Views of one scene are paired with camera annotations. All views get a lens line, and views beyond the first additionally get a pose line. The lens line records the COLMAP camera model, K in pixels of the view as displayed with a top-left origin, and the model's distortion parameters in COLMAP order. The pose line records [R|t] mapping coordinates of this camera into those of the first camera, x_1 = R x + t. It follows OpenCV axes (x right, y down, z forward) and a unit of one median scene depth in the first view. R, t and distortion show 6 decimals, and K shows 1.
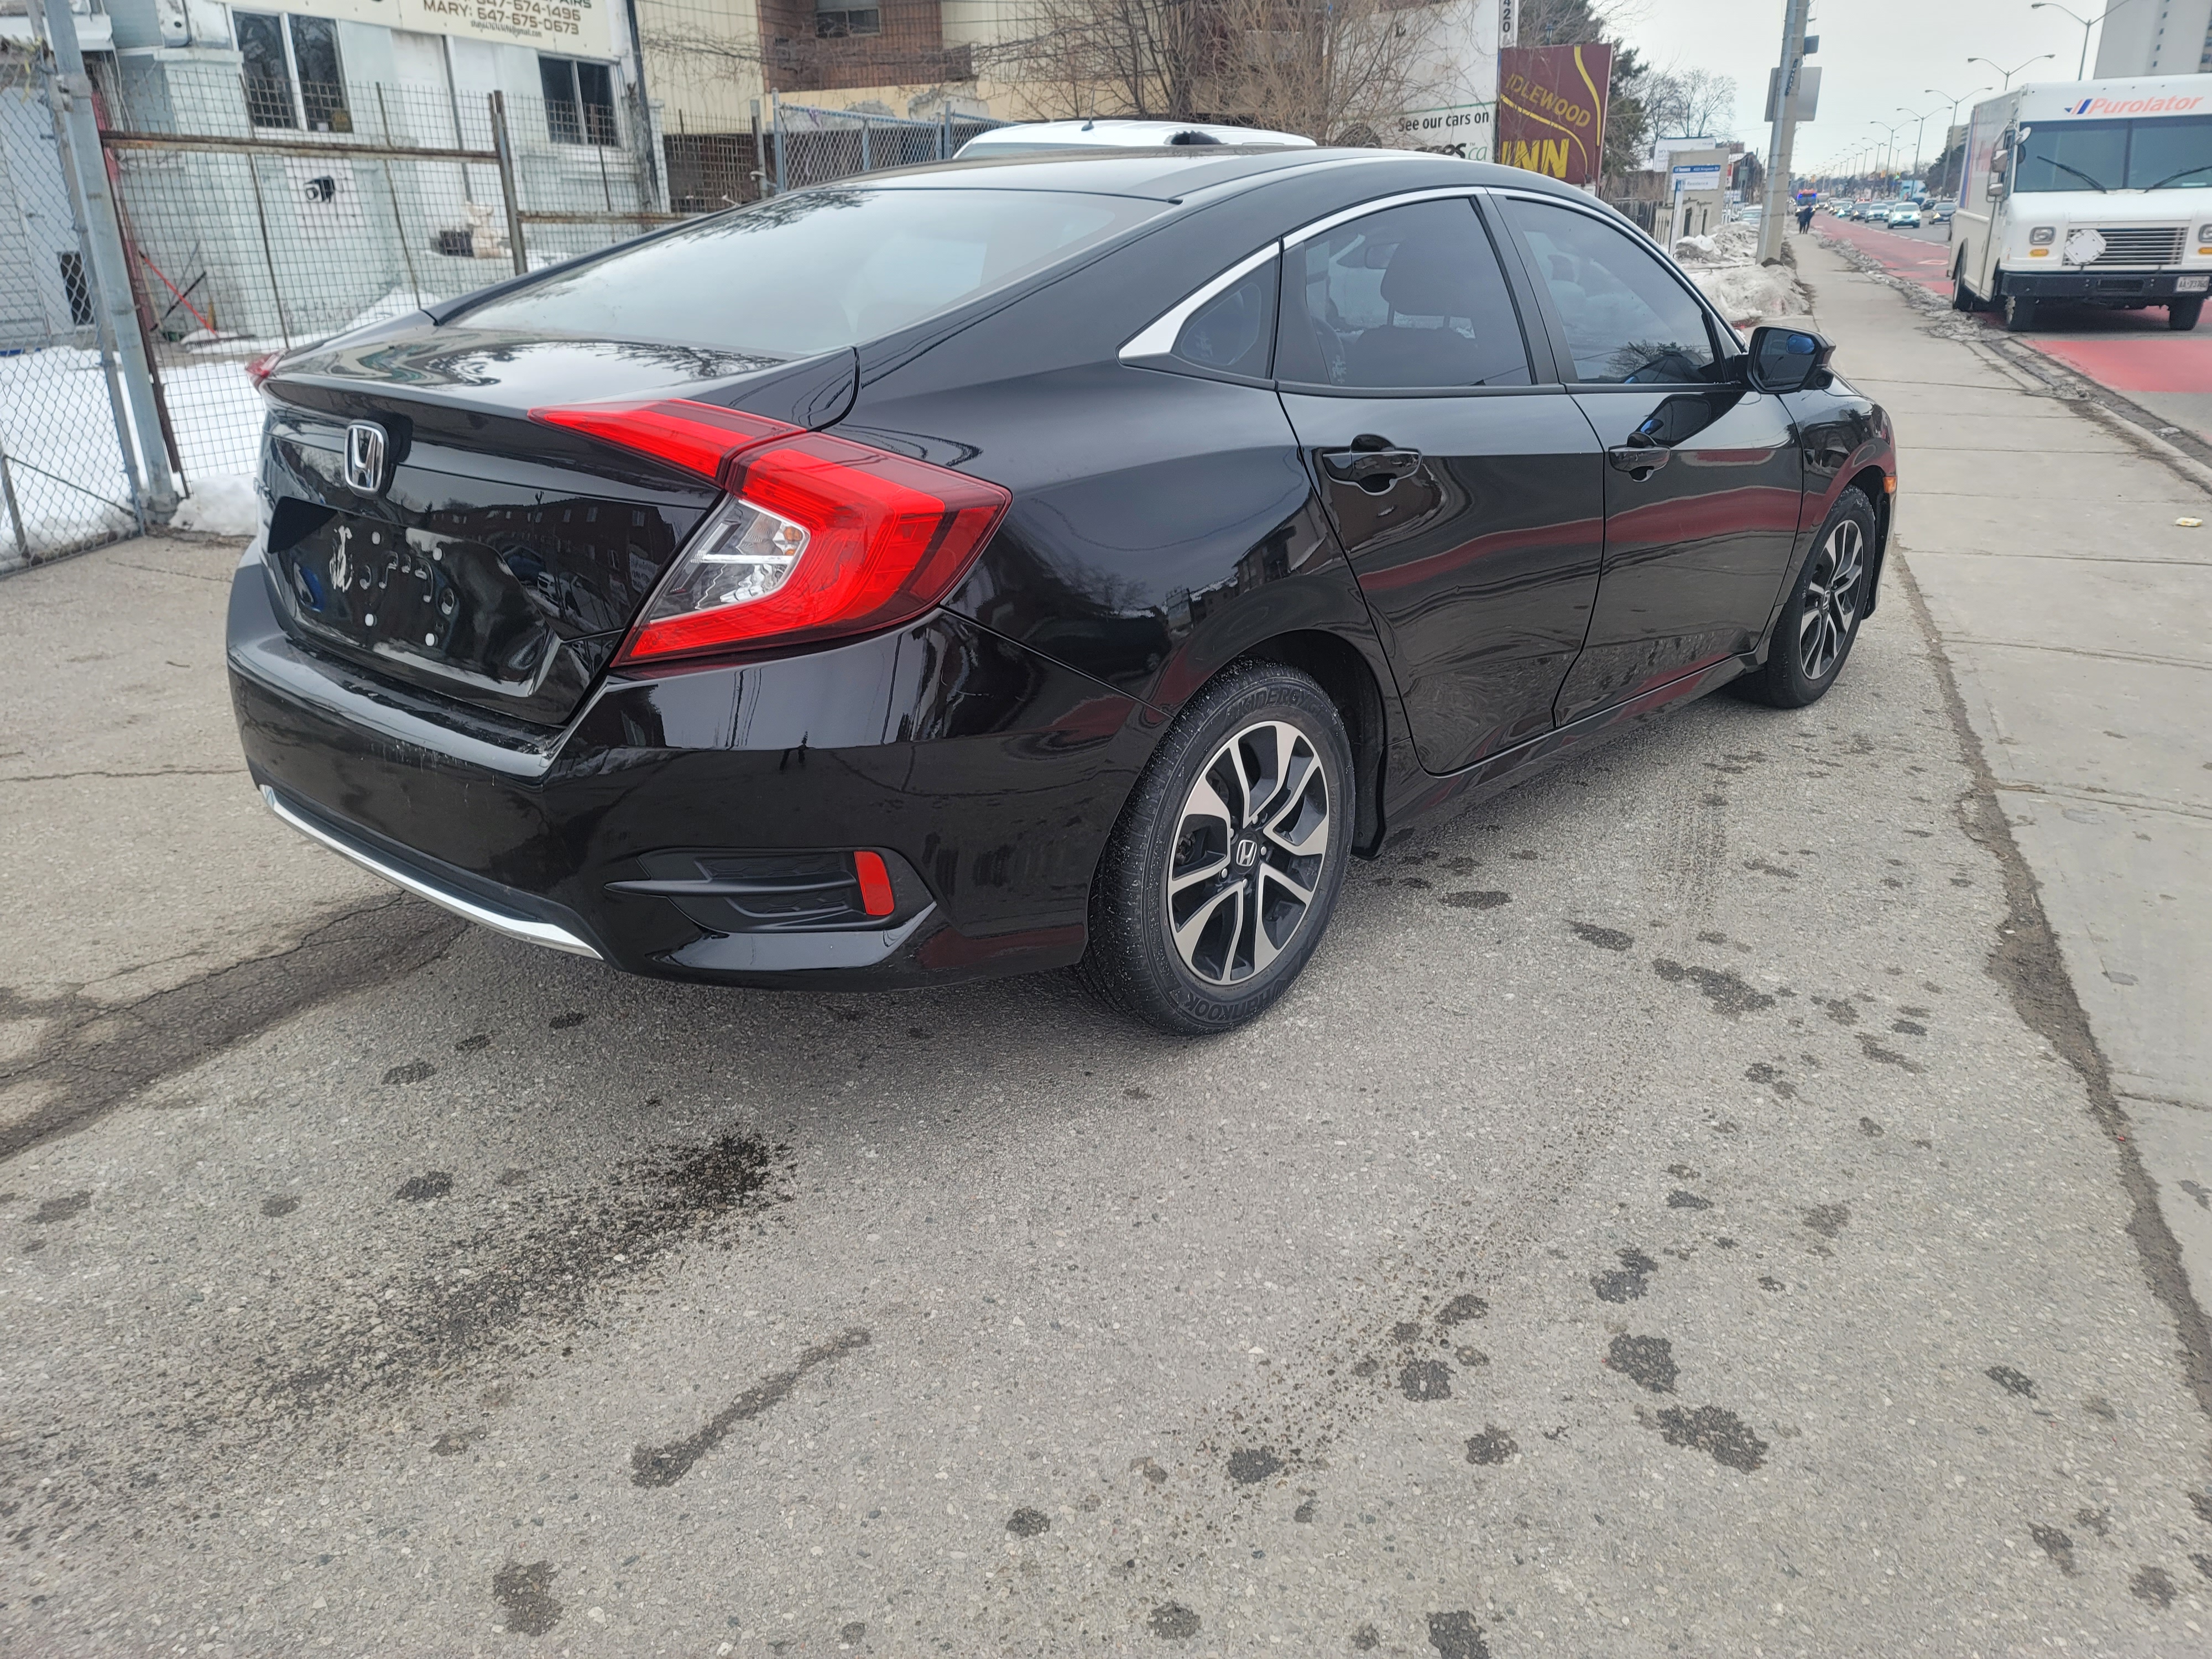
lens RADIAL K [[1620.8, 0, 1106.0], [0, 1620.8, 829.5], [0, 0, 1]] dist [0.088683, -0.086401]
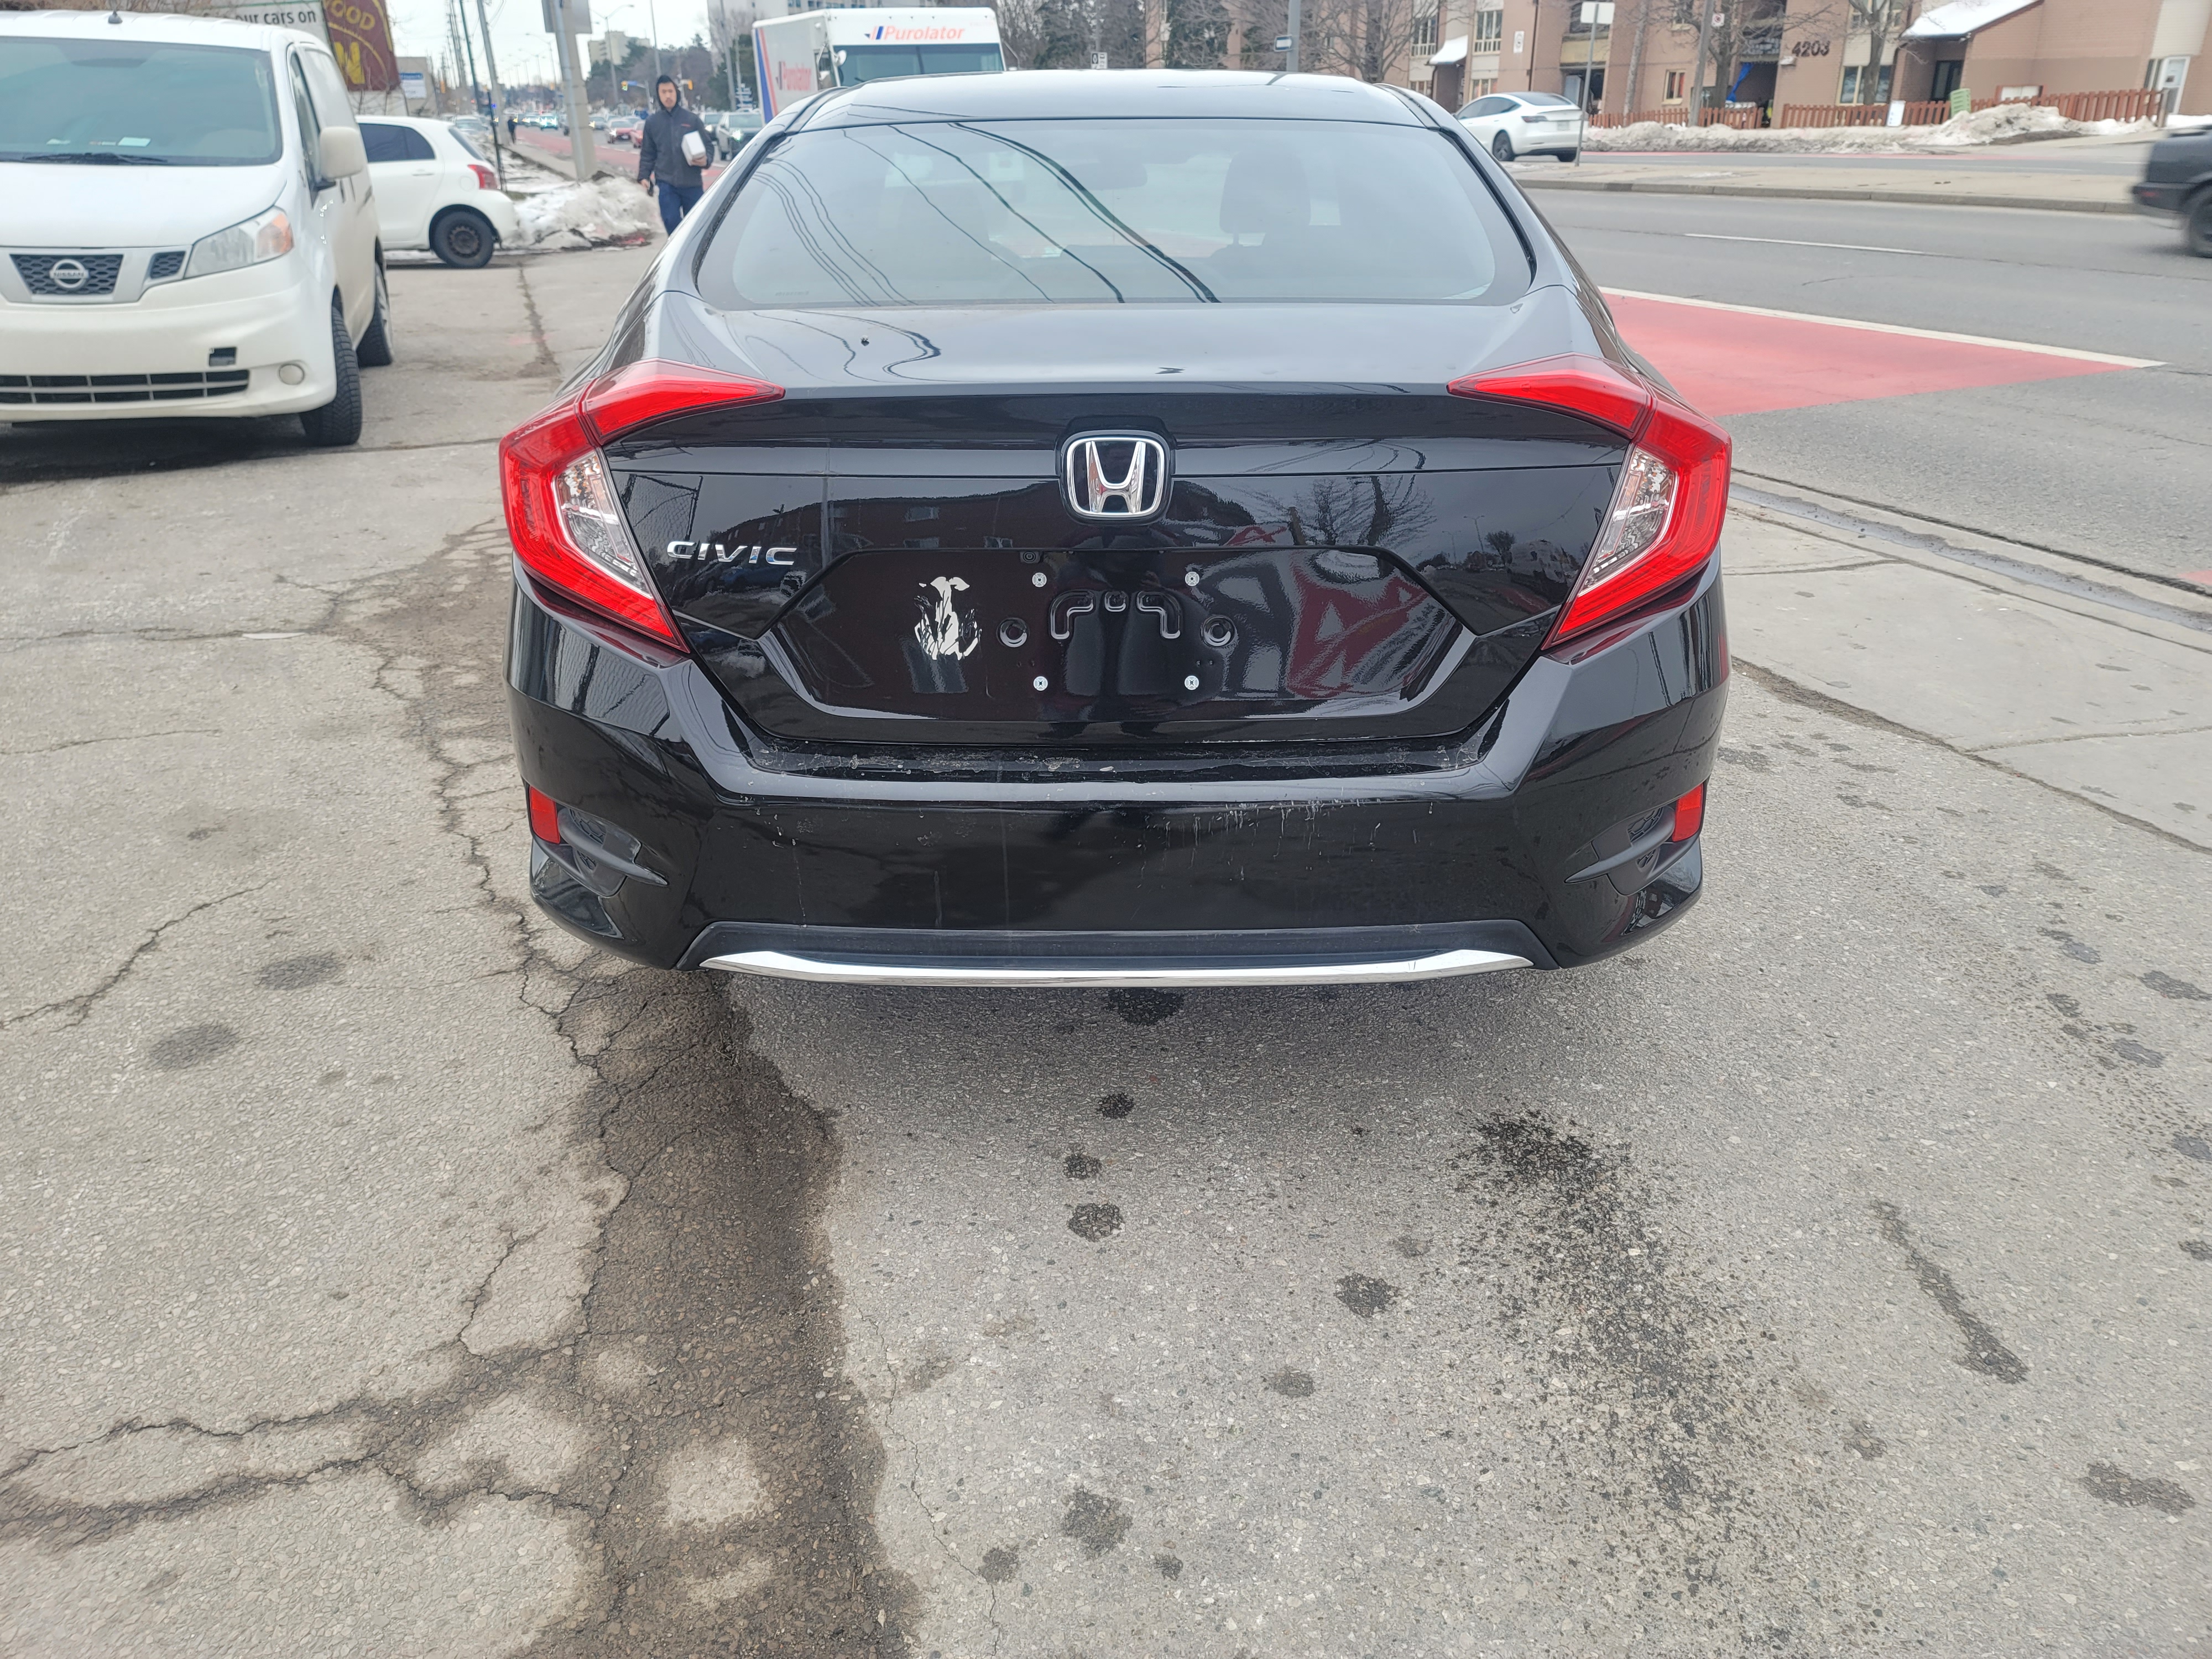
lens RADIAL K [[1630.6, 0, 1107.5], [0, 1630.6, 778.3], [0, 0, 1]] dist [0.089990, -0.084706]
pose [[0.754681, -0.247255, 0.607719, -0.973064], [0.235938, 0.966582, 0.100267, -0.163870], [-0.612202, 0.067714, 0.787797, 0.379568]]
